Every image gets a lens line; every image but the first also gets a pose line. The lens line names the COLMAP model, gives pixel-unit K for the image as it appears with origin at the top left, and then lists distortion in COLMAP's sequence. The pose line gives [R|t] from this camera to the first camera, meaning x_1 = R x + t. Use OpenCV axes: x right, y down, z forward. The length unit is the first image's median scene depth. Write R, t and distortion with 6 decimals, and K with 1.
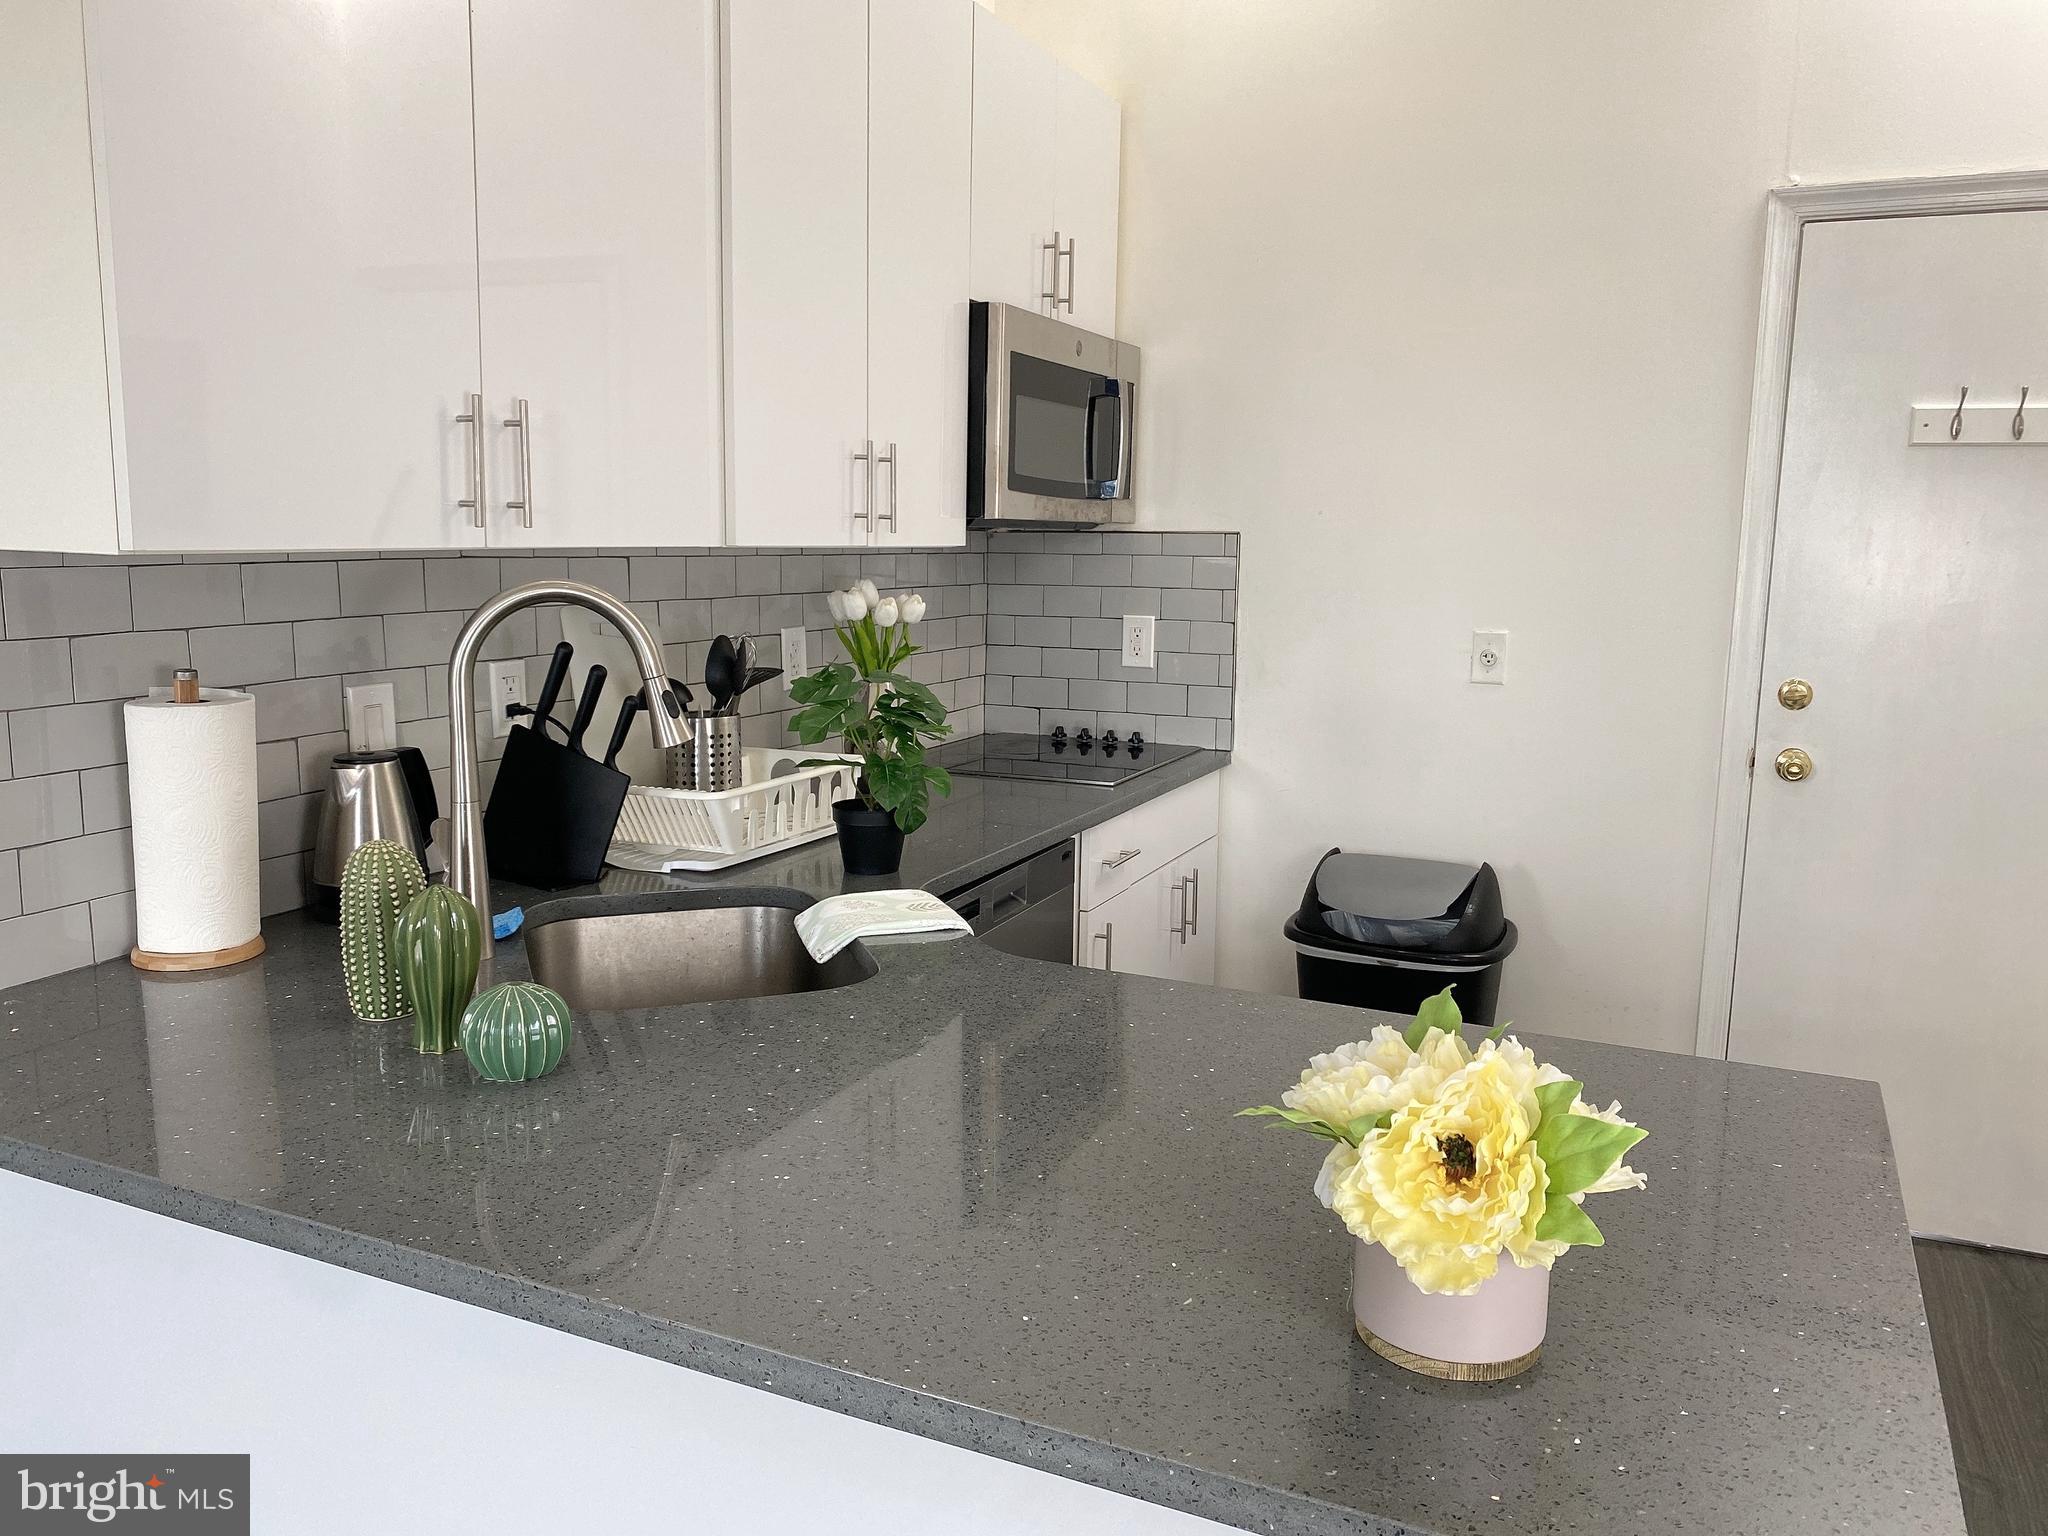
lens RADIAL K [[1524.2, 0, 1024.0], [0, 1524.2, 768.0], [0, 0, 1]] dist [0.177007, -0.000661]
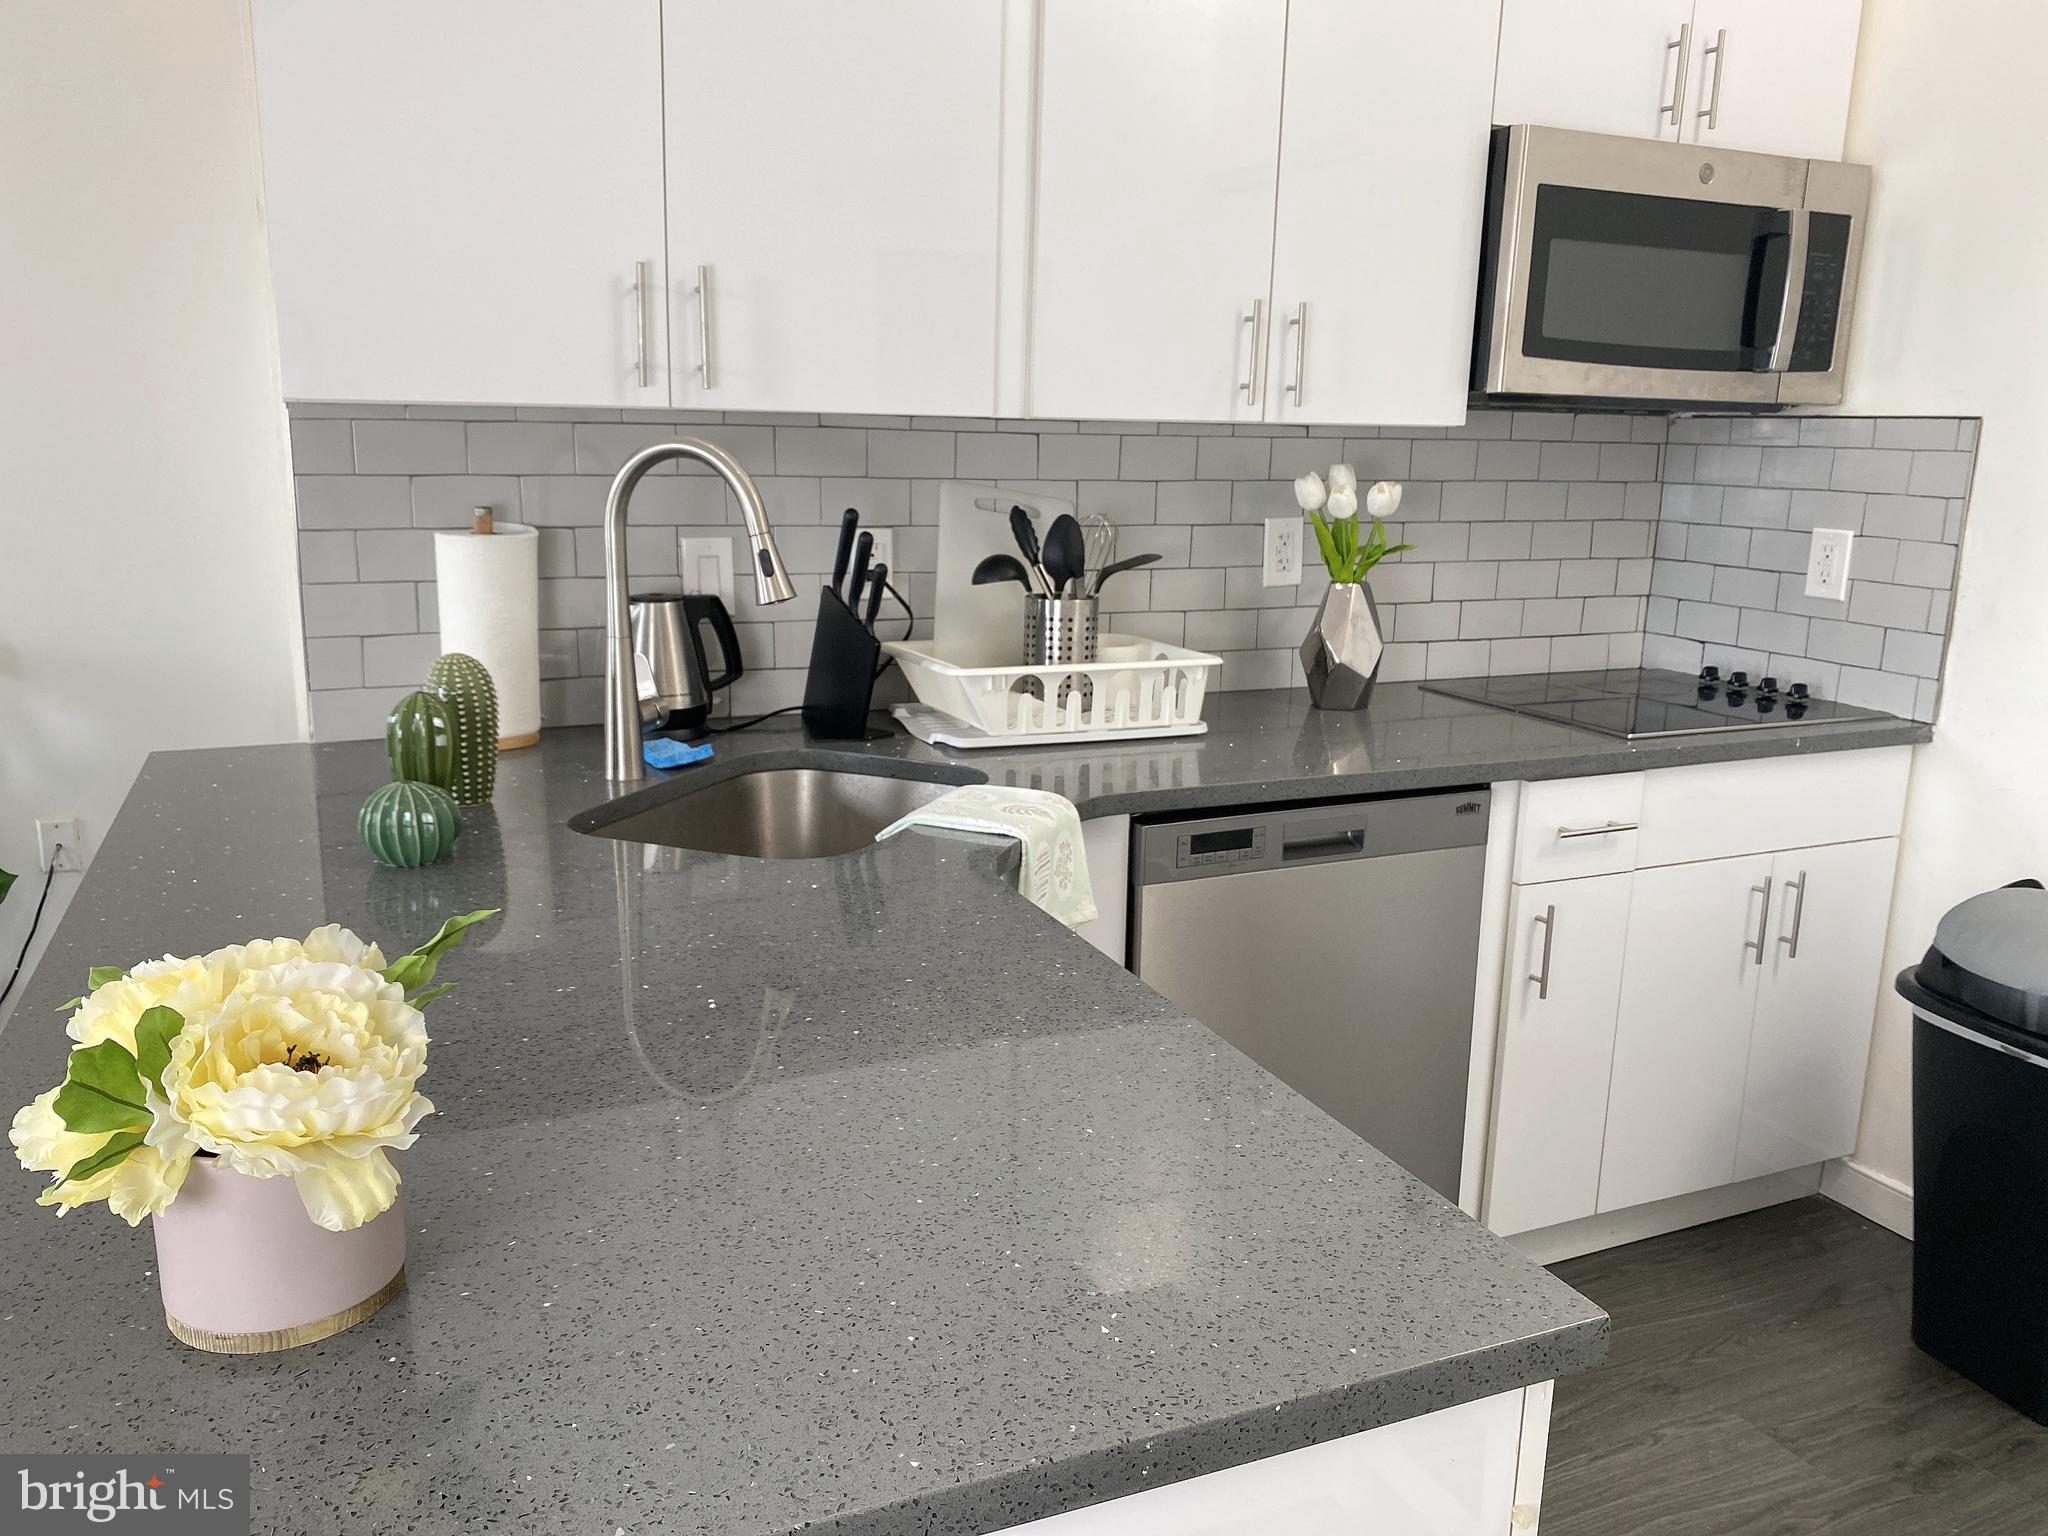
lens RADIAL K [[1550.7, 0, 1056.0], [0, 1550.7, 775.6], [0, 0, 1]] dist [0.053985, -0.078710]
pose [[0.755375, 0.148464, -0.638254, 0.357331], [-0.113230, 0.988918, 0.096023, -0.013338], [0.645436, -0.000264, 0.763814, 0.206740]]
